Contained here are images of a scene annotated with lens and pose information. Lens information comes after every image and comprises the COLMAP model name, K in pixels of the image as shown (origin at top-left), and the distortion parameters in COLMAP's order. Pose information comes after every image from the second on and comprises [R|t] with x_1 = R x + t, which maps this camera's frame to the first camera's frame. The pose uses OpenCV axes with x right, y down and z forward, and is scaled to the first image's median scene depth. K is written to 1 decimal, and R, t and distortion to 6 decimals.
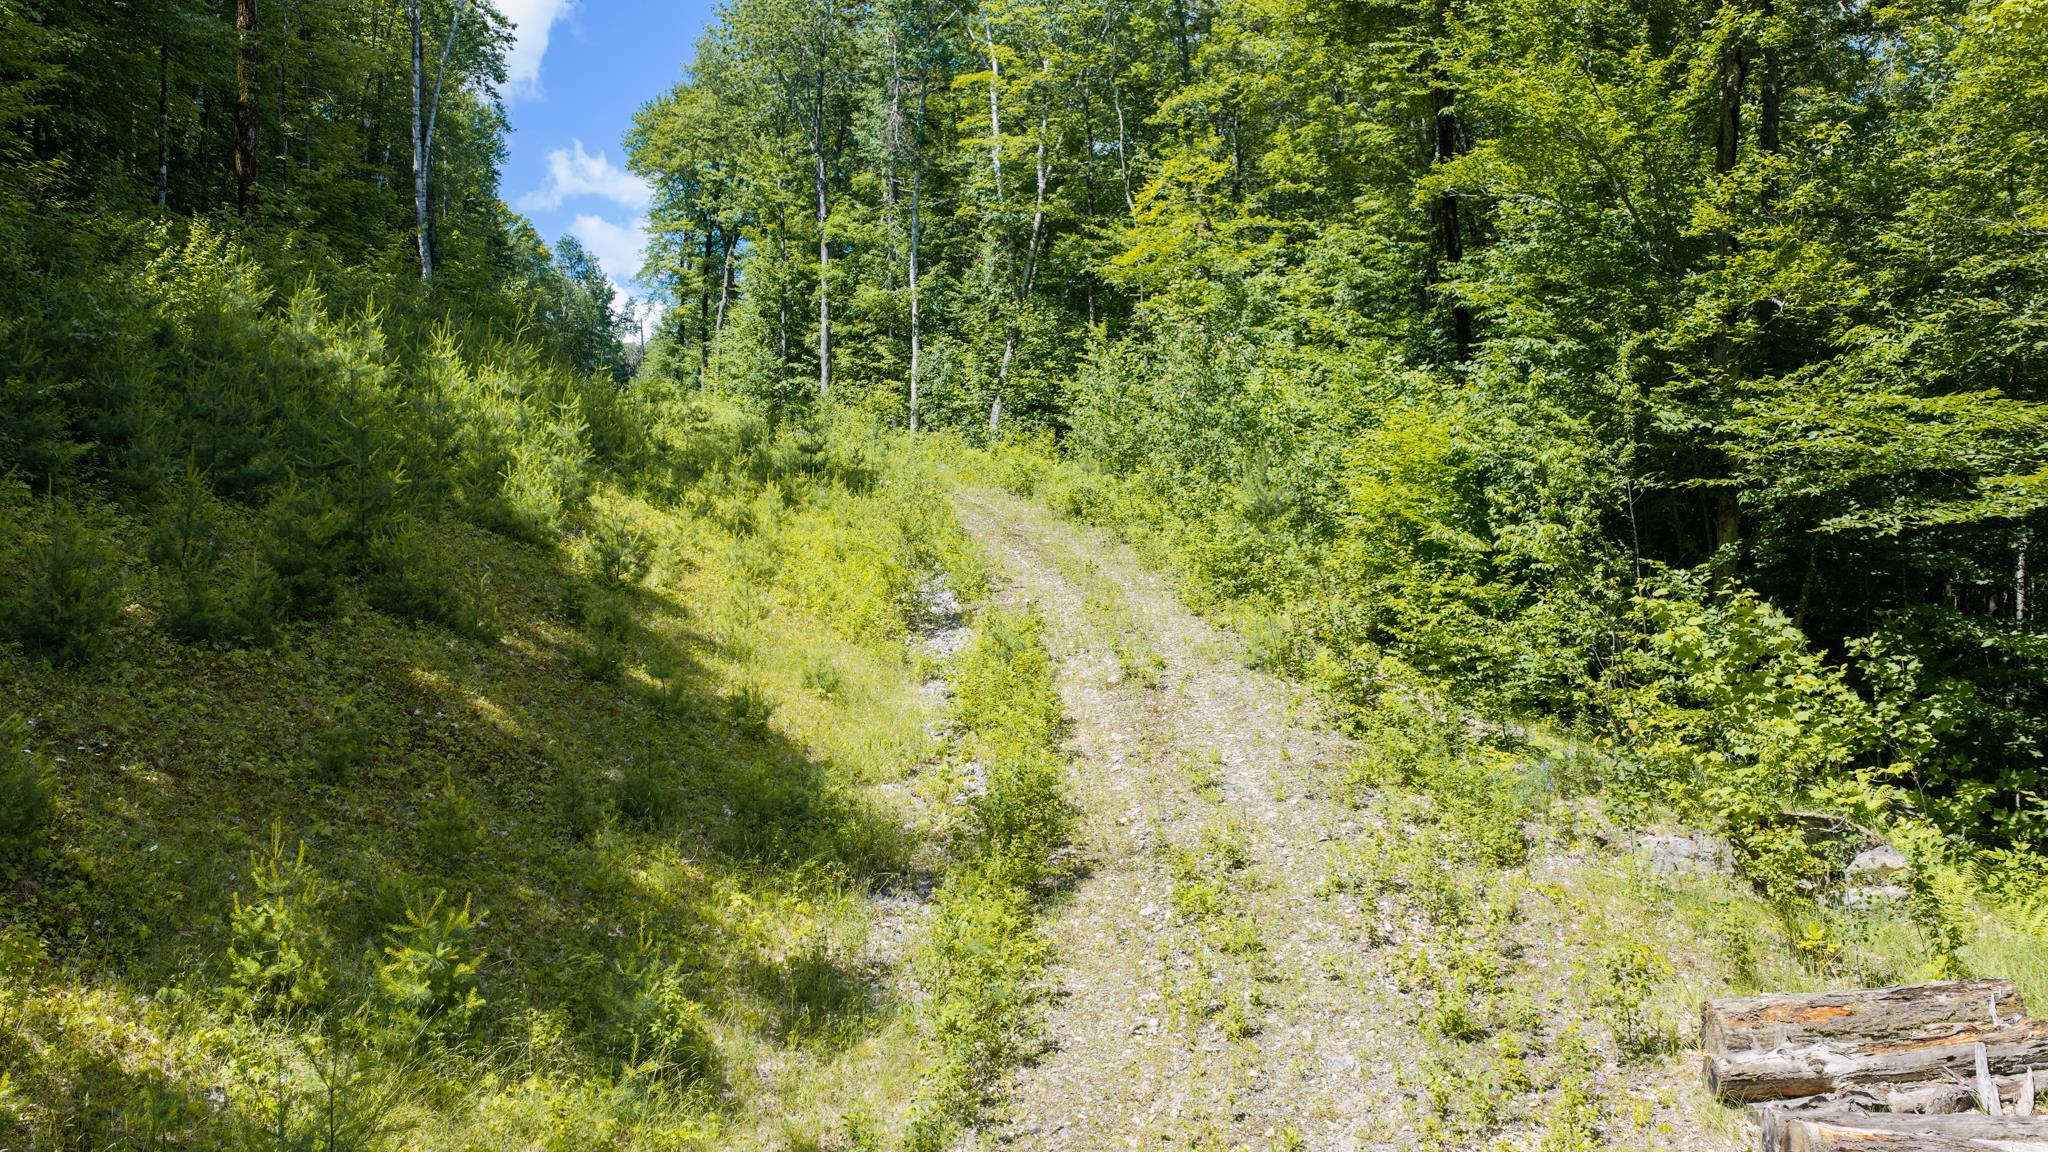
lens RADIAL K [[1693.1, 0, 1024.0], [0, 1693.1, 579.0], [0, 0, 1]] dist [0.004482, -0.011996]
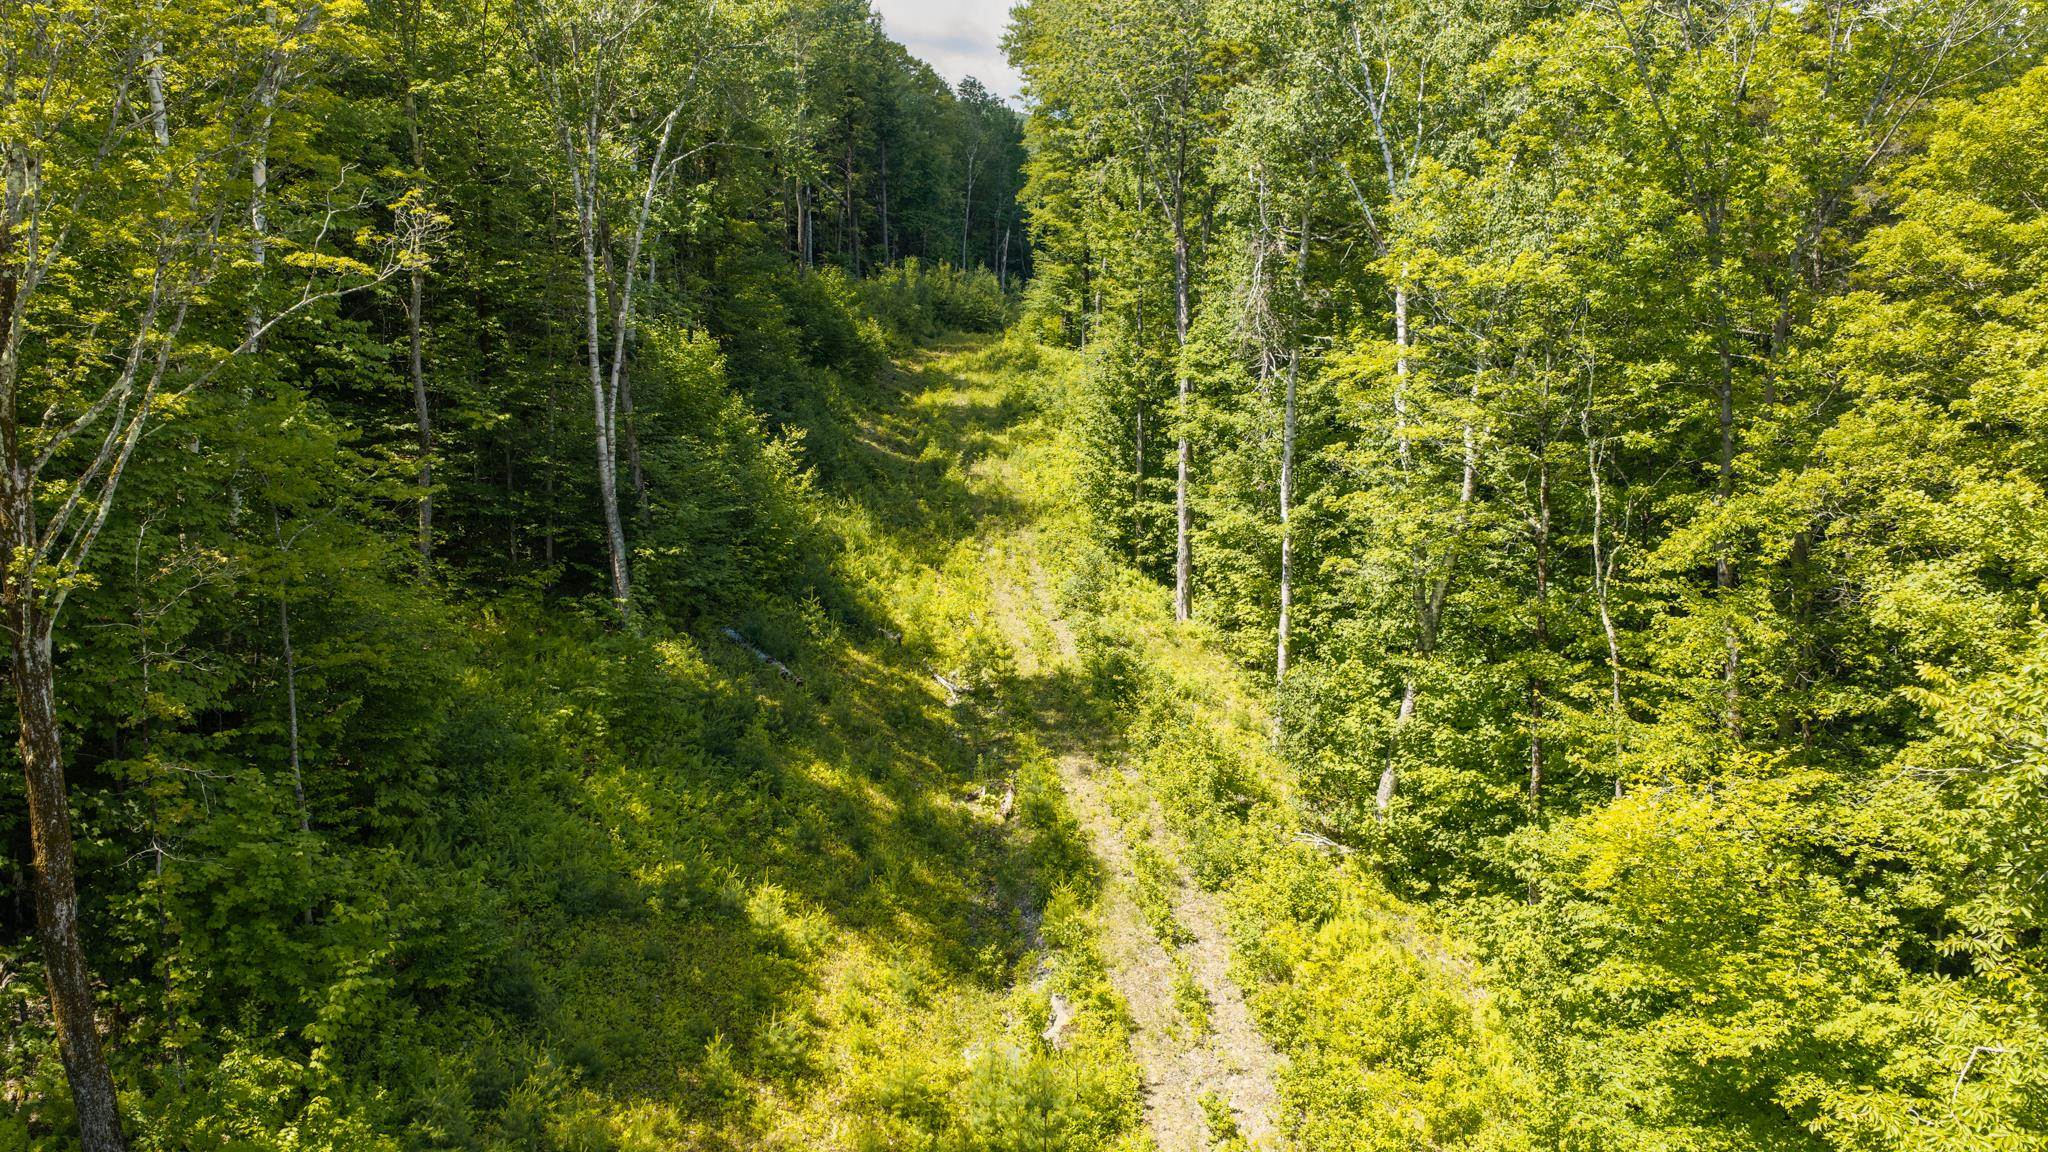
lens RADIAL K [[1693.1, 0, 1023.3], [0, 1693.1, 575.4], [0, 0, 1]] dist [0.004482, -0.011996]
pose [[0.963816, 0.044270, -0.262868, 0.014420], [0.001207, 0.985378, 0.170376, -0.237465], [0.266567, -0.164529, 0.949670, 0.263044]]
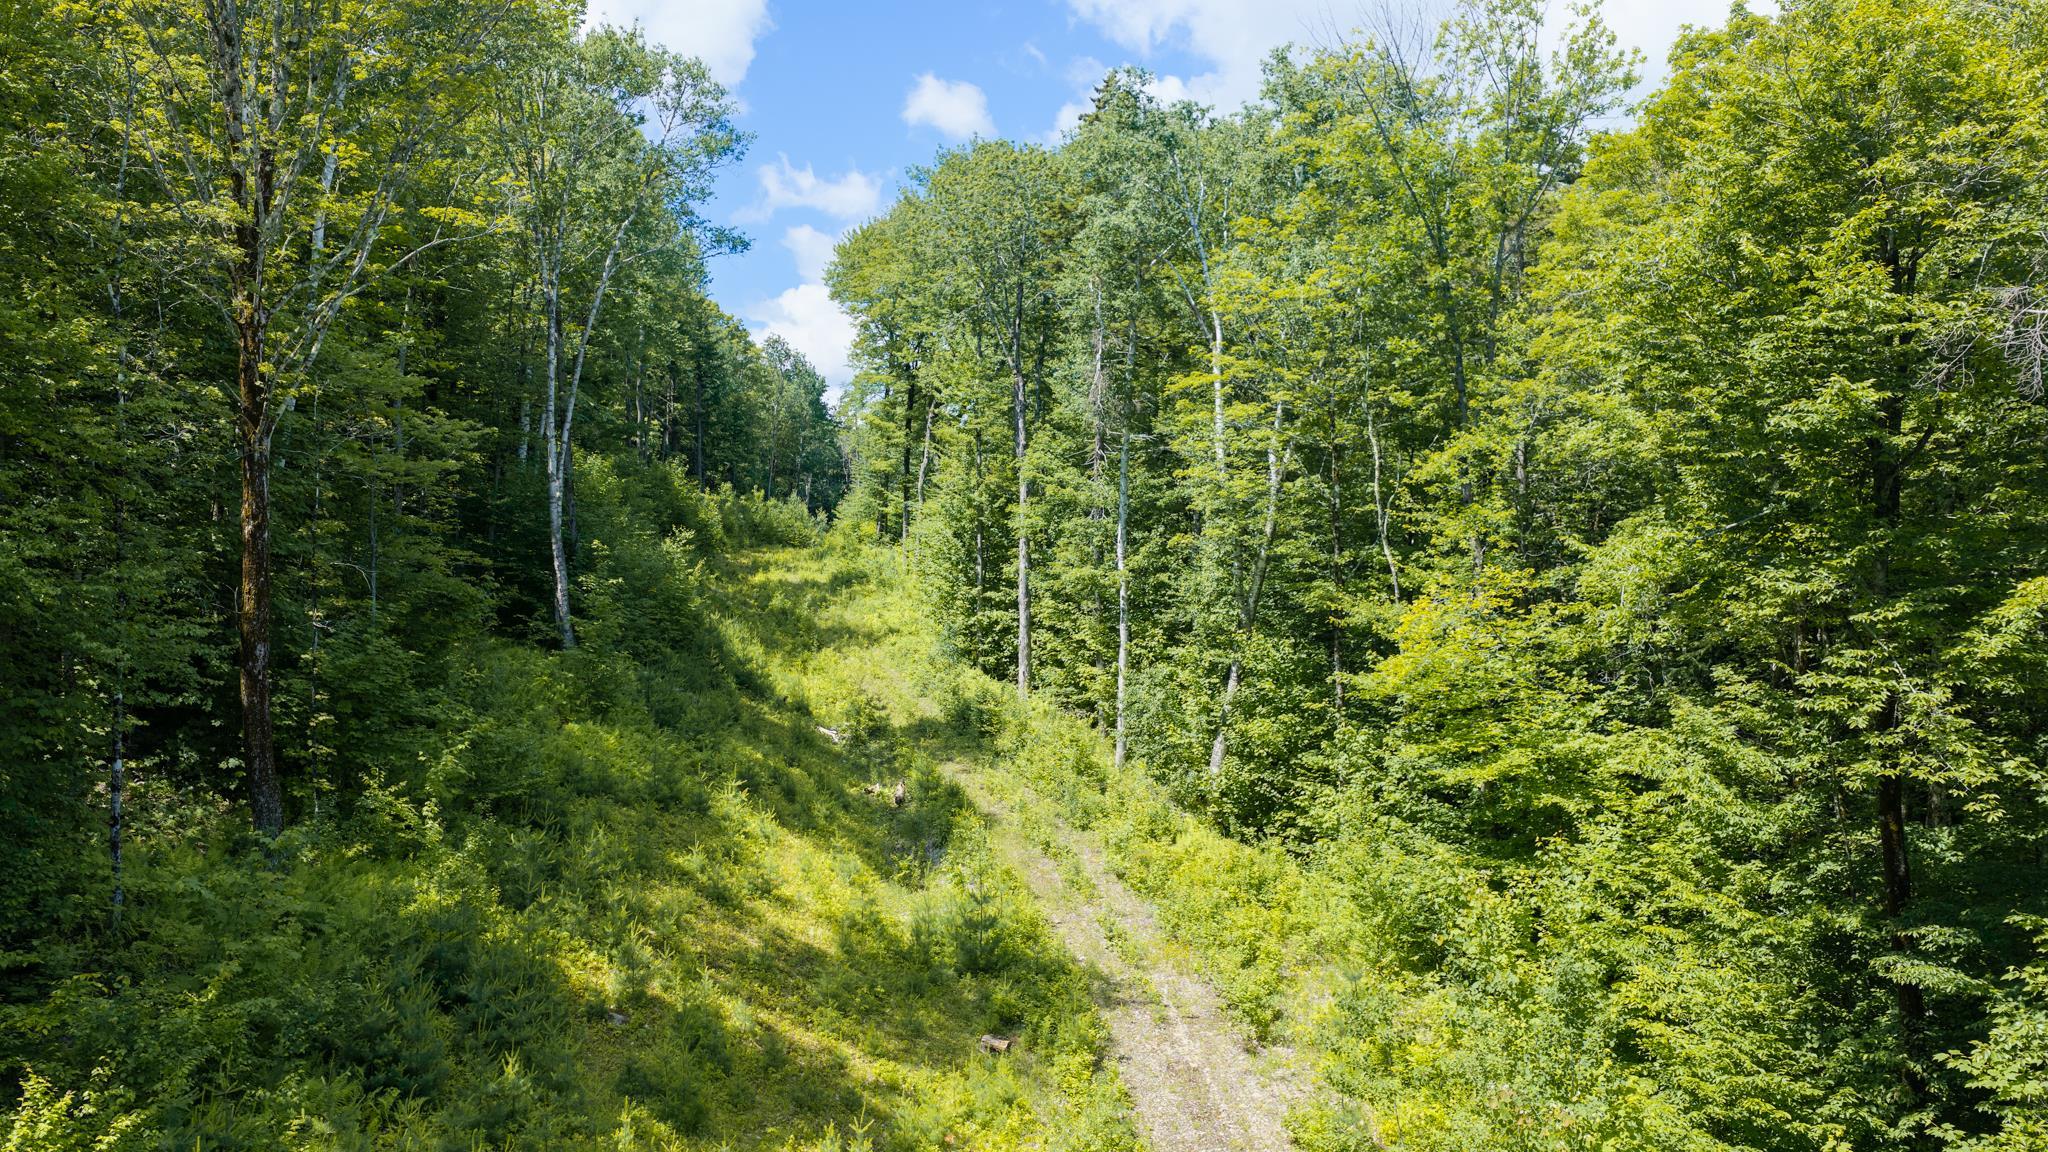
lens RADIAL K [[1693.1, 0, 1024.3], [0, 1693.1, 570.5], [0, 0, 1]] dist [0.004482, -0.011996]
pose [[0.991207, 0.003012, -0.132283, -0.000907], [-0.004339, 0.999943, -0.009746, -0.143249], [0.132246, 0.010234, 0.991164, 0.131547]]
